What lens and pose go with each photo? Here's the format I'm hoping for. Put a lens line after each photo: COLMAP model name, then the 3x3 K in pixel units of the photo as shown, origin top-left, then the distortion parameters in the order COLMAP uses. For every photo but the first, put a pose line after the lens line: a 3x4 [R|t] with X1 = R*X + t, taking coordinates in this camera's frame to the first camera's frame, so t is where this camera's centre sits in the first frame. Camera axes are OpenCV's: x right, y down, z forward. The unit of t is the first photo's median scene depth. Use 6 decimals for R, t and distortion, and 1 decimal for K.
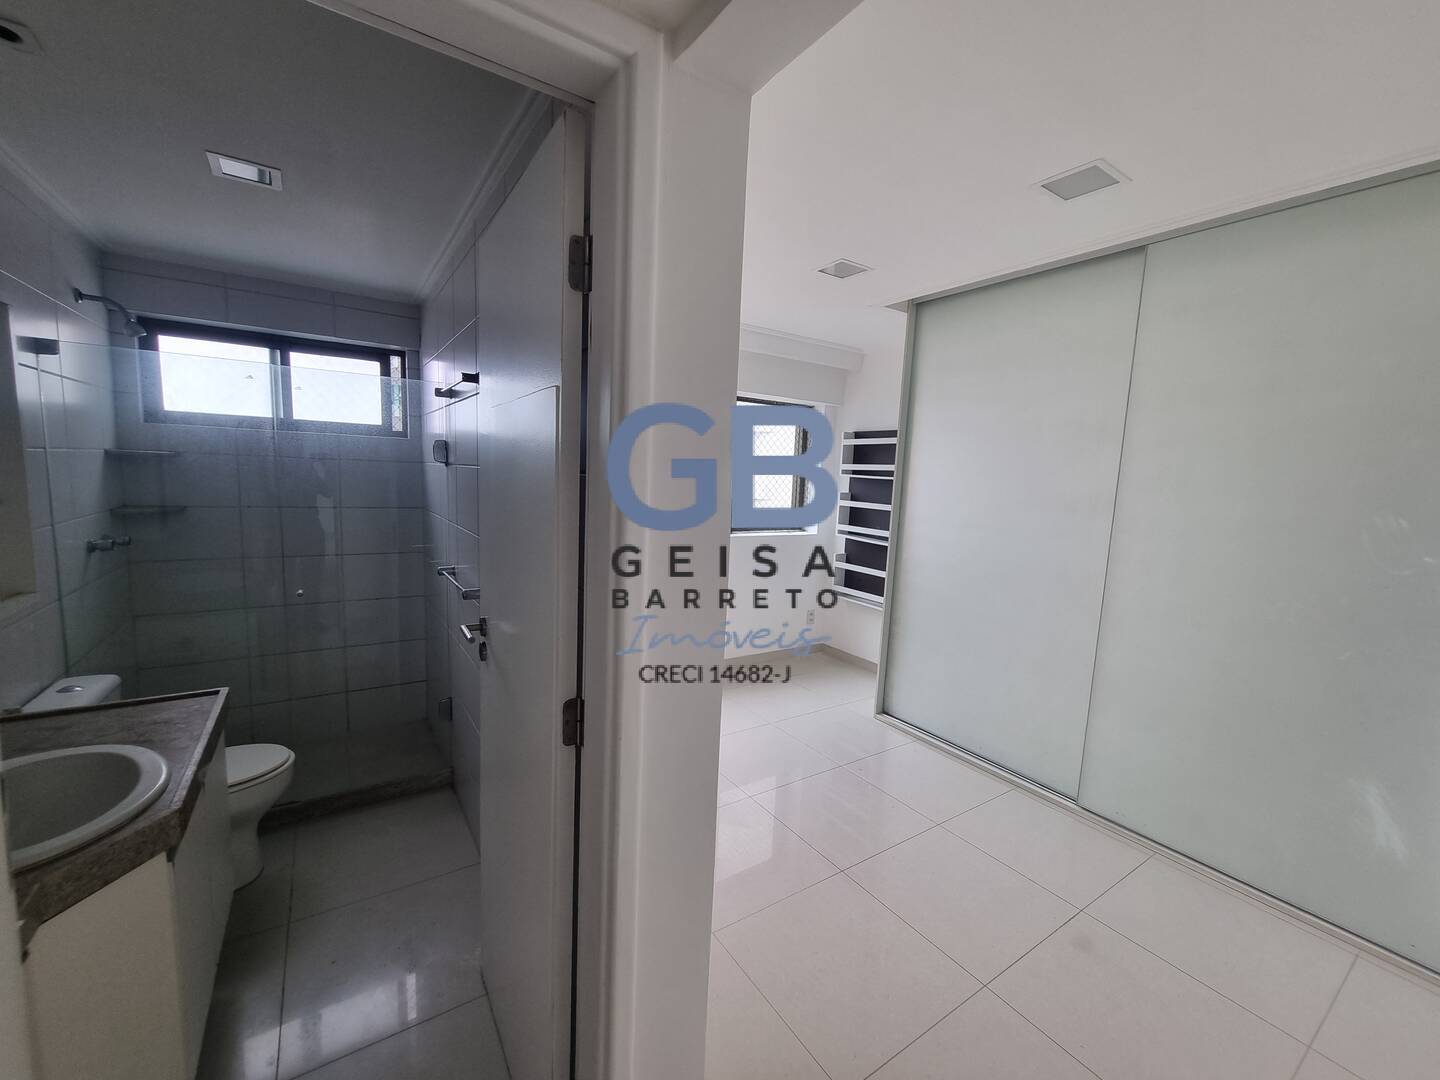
lens RADIAL K [[586.3, 0, 720.8], [0, 586.3, 546.3], [0, 0, 1]] dist [0.000119, 0.000027]
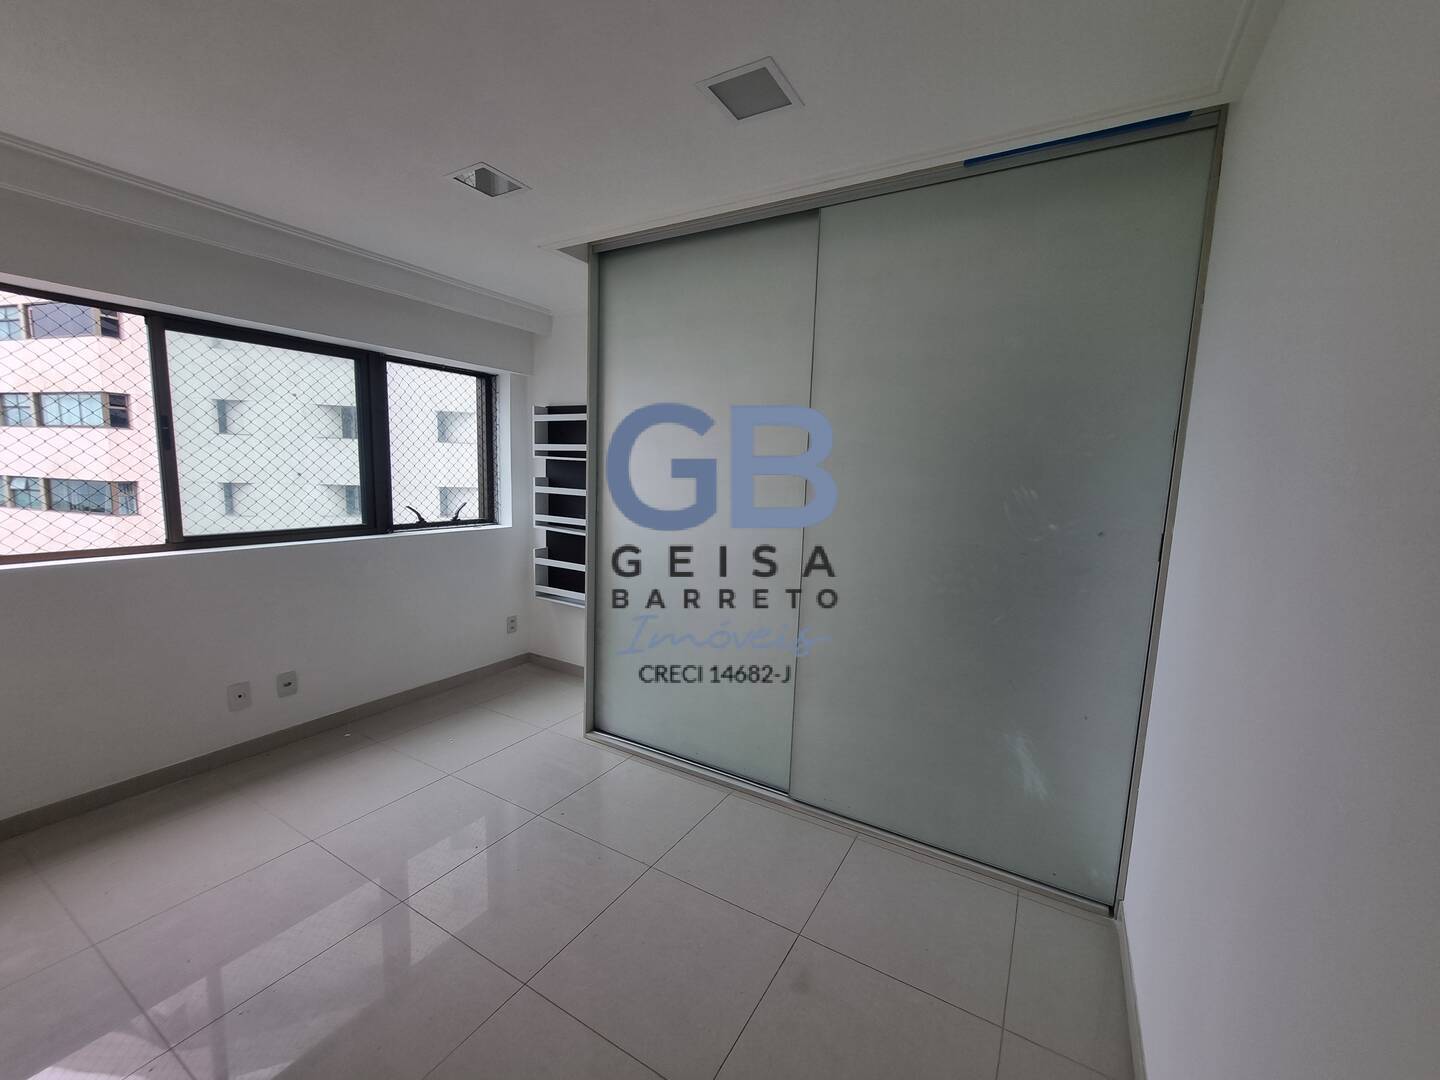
lens RADIAL K [[580.3, 0, 720.0], [0, 580.3, 540.0], [0, 0, 1]] dist [-0.001403, -0.000205]
pose [[0.902076, -0.061405, 0.427186, 0.151294], [0.056757, 0.998109, 0.023619, -0.009633], [-0.427829, 0.002939, 0.903855, 0.228625]]
